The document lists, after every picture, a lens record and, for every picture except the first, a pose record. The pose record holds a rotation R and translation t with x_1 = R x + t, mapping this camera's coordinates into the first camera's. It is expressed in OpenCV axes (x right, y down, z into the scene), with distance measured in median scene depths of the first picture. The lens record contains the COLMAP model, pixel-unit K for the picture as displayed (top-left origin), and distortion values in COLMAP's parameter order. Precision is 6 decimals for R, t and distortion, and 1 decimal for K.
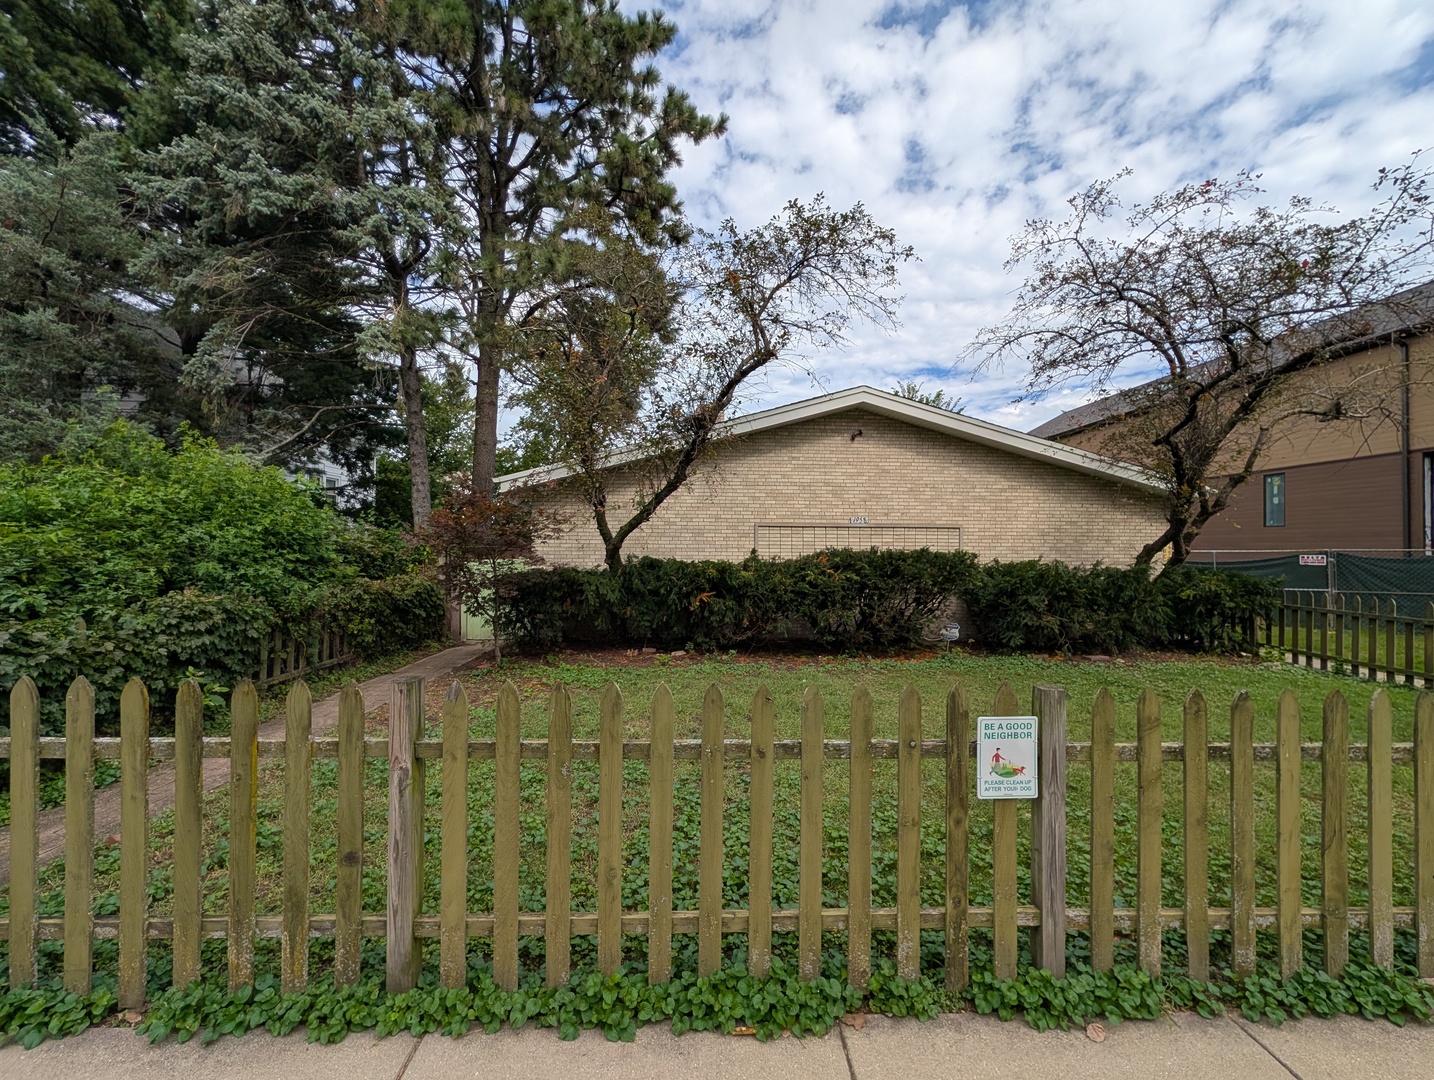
lens RADIAL K [[512.5, 0, 717.0], [0, 512.5, 540.0], [0, 0, 1]] dist [0.000549, 0.000054]
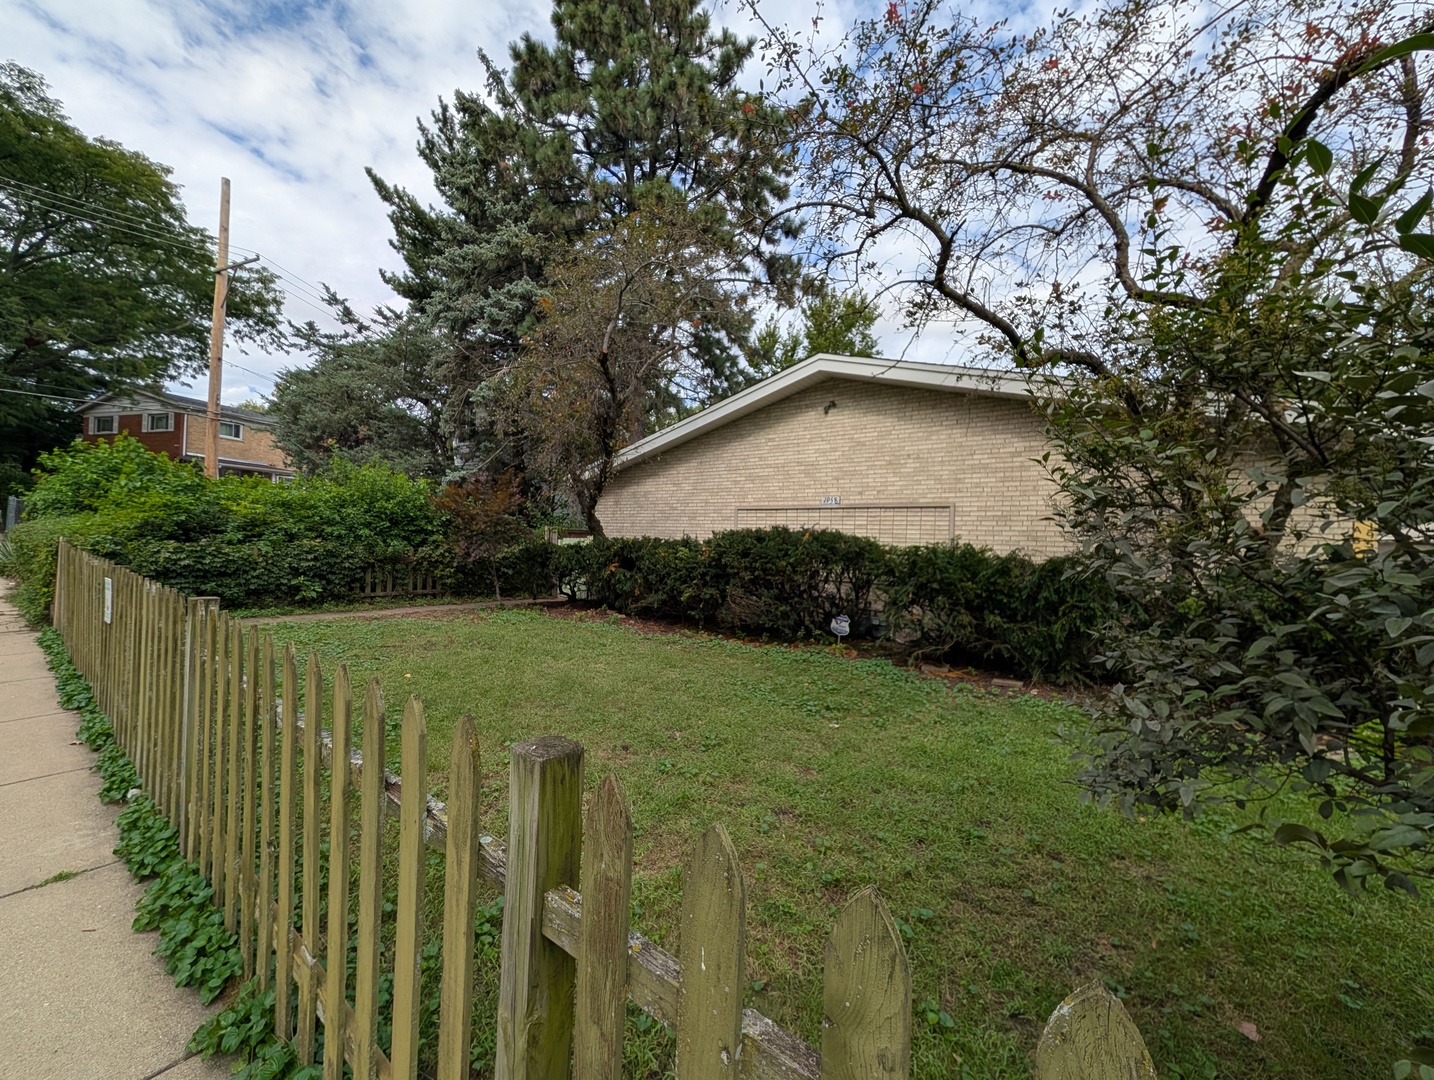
lens RADIAL K [[512.5, 0, 717.0], [0, 512.5, 540.0], [0, 0, 1]] dist [0.000549, 0.000054]
pose [[0.806218, 0.023866, -0.591137, 0.716309], [-0.020044, 0.999714, 0.013025, 0.024212], [0.591279, 0.001347, 0.806466, 0.168694]]
